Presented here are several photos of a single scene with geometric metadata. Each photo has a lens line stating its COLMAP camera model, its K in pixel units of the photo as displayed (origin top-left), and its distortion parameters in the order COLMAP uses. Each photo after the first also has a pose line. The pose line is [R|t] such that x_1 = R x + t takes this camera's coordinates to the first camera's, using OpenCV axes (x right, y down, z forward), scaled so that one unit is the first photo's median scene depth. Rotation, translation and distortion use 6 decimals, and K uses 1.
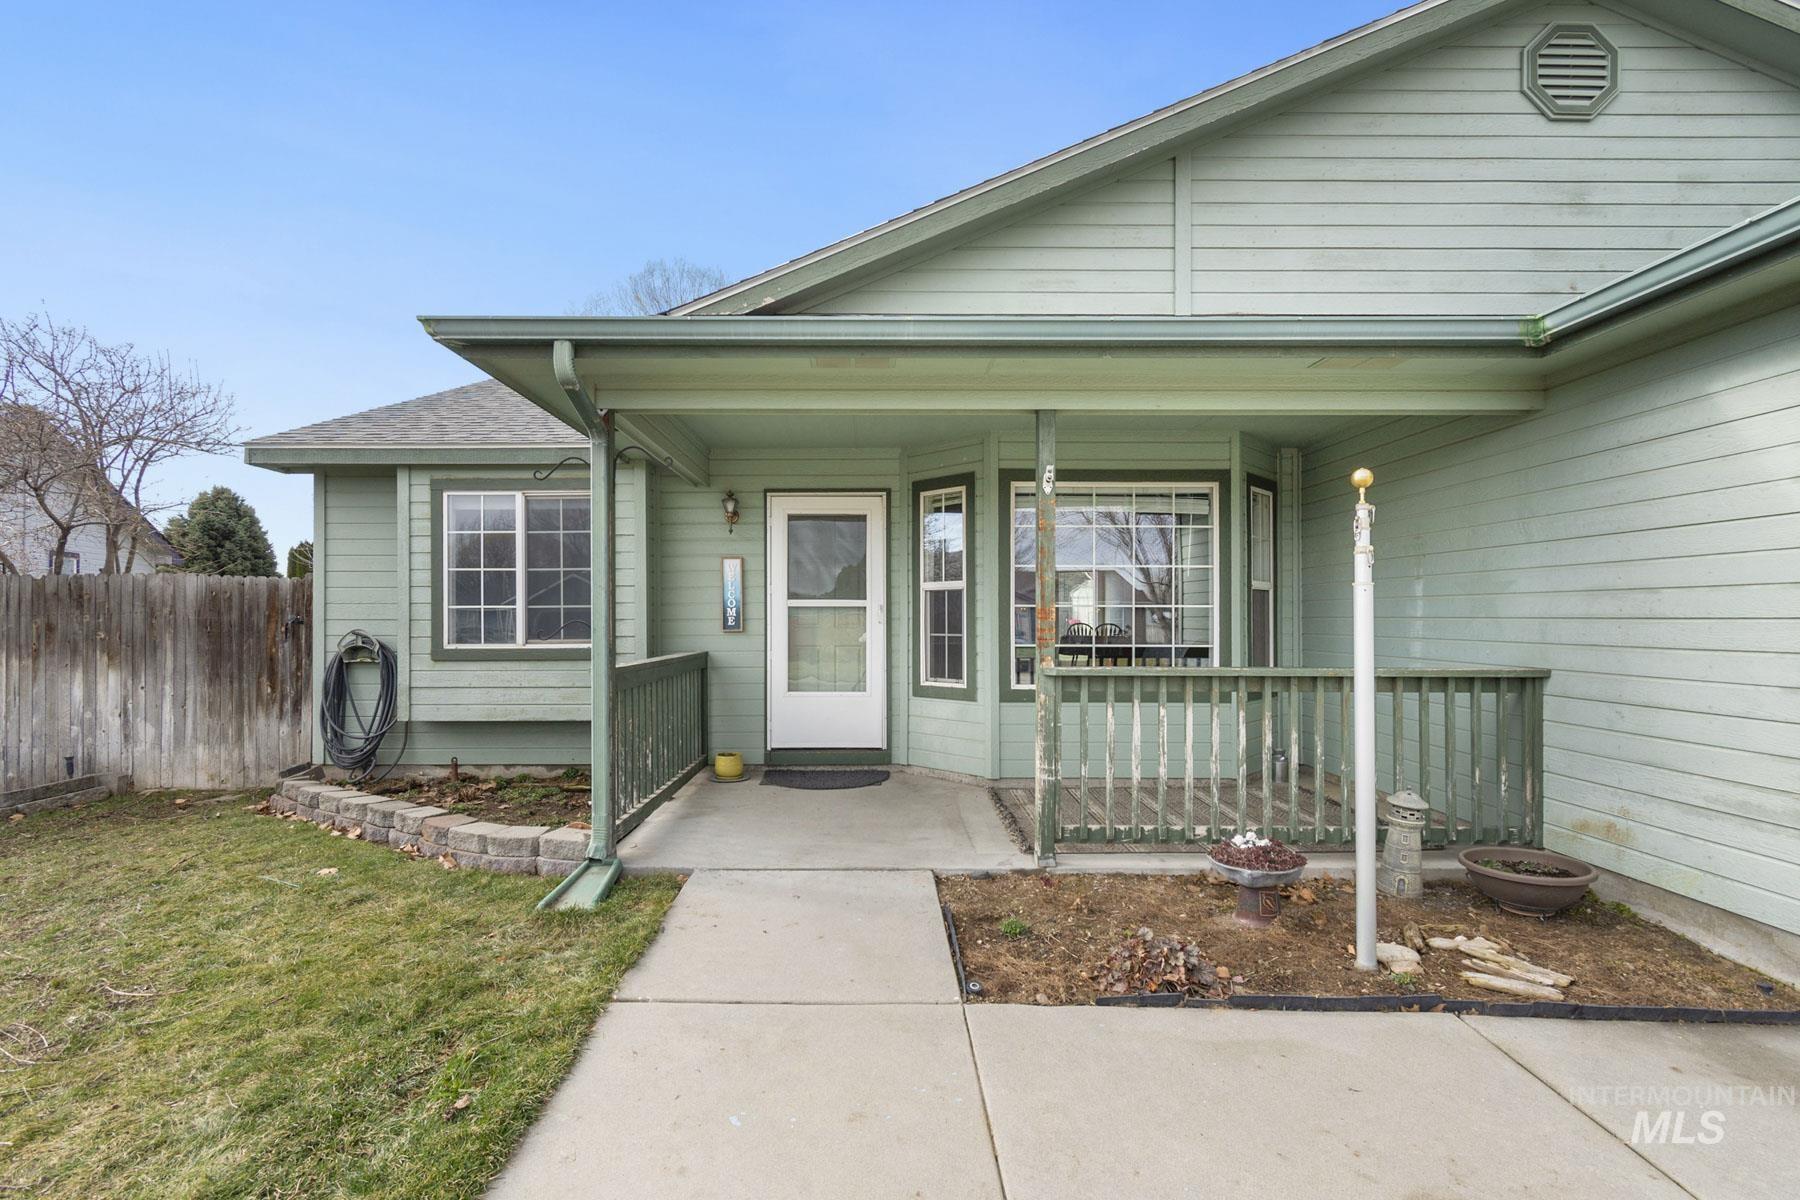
lens RADIAL K [[806.8, 0, 873.1], [0, 806.8, 615.3], [0, 0, 1]] dist [0.001075, -0.000287]
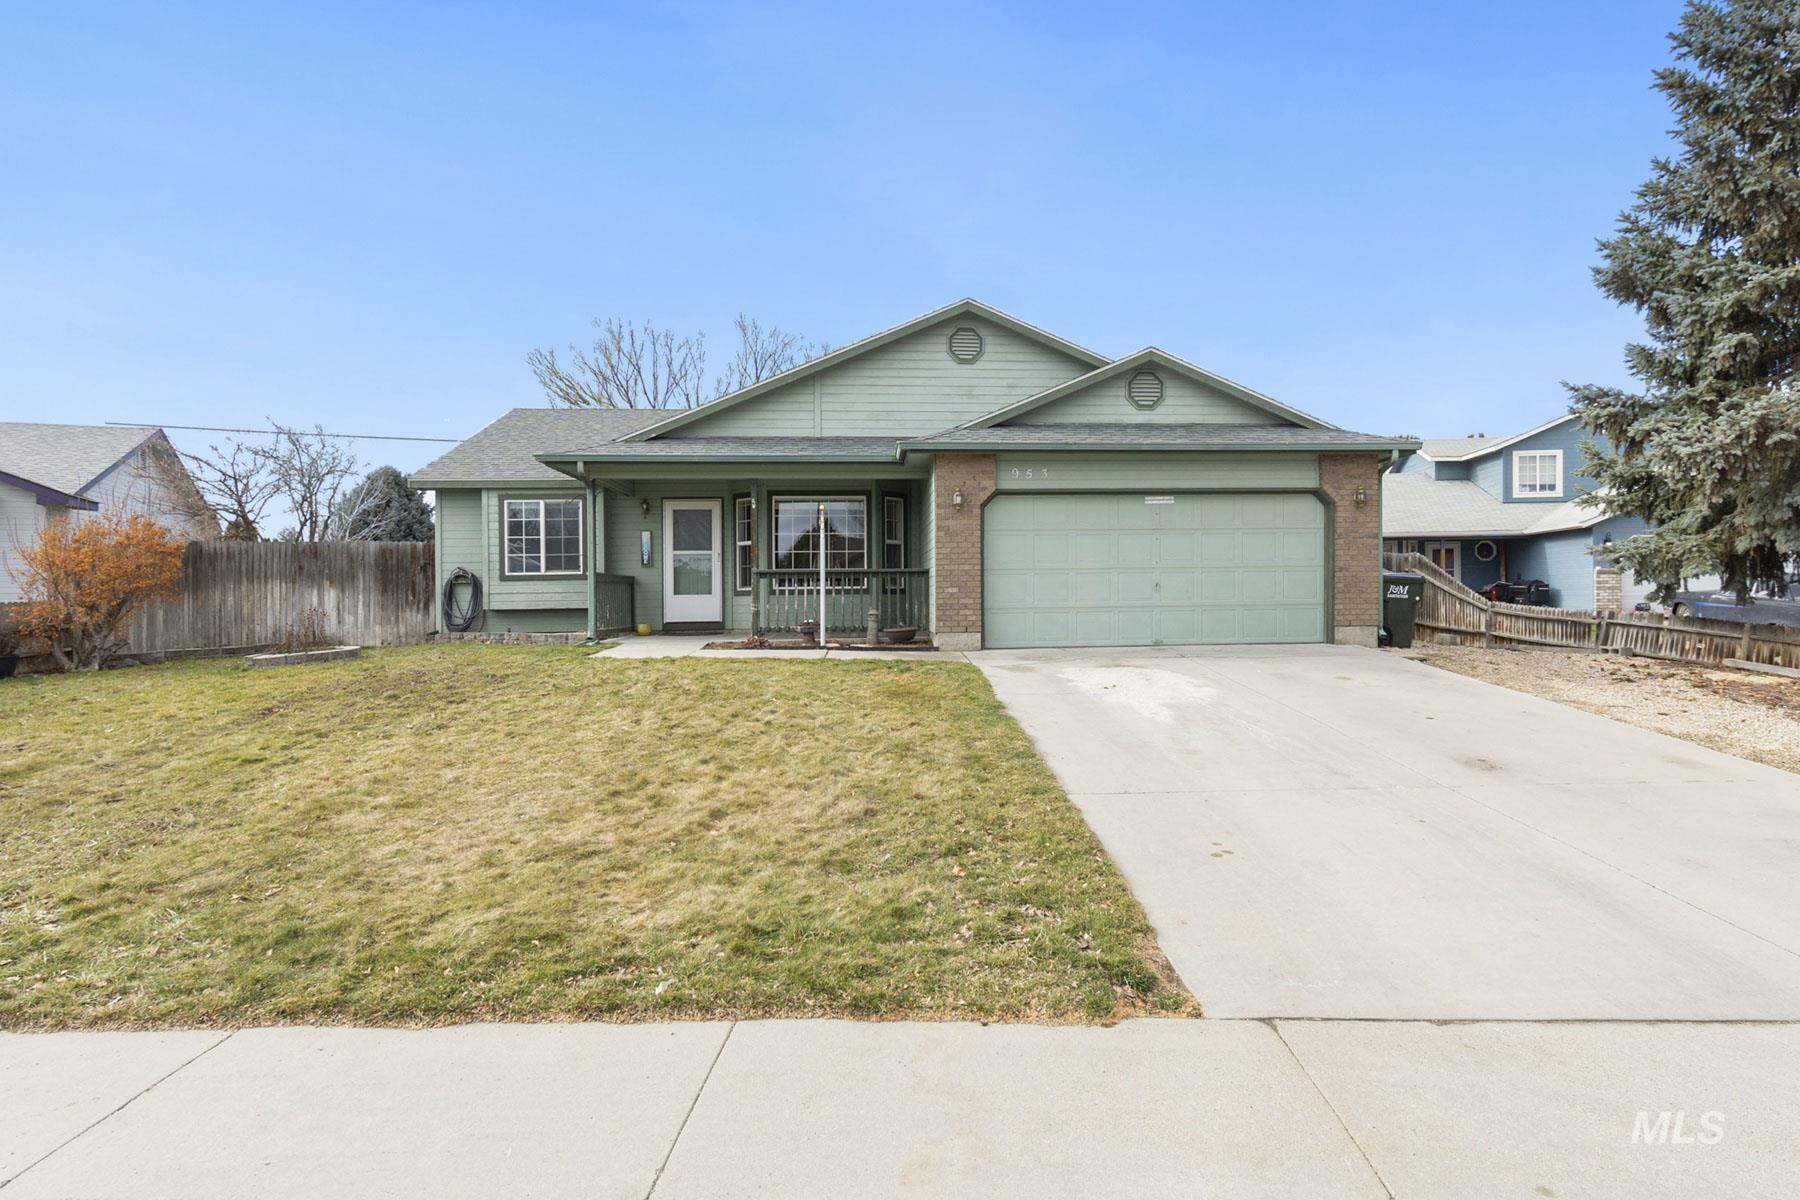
lens RADIAL K [[839.4, 0, 898.2], [0, 839.4, 578.8], [0, 0, 1]] dist [-0.000588, -0.000239]
pose [[0.996276, -0.010905, 0.085524, 0.296384], [0.011711, 0.999892, -0.008931, 0.081455], [-0.085417, 0.009899, 0.996296, -1.249233]]
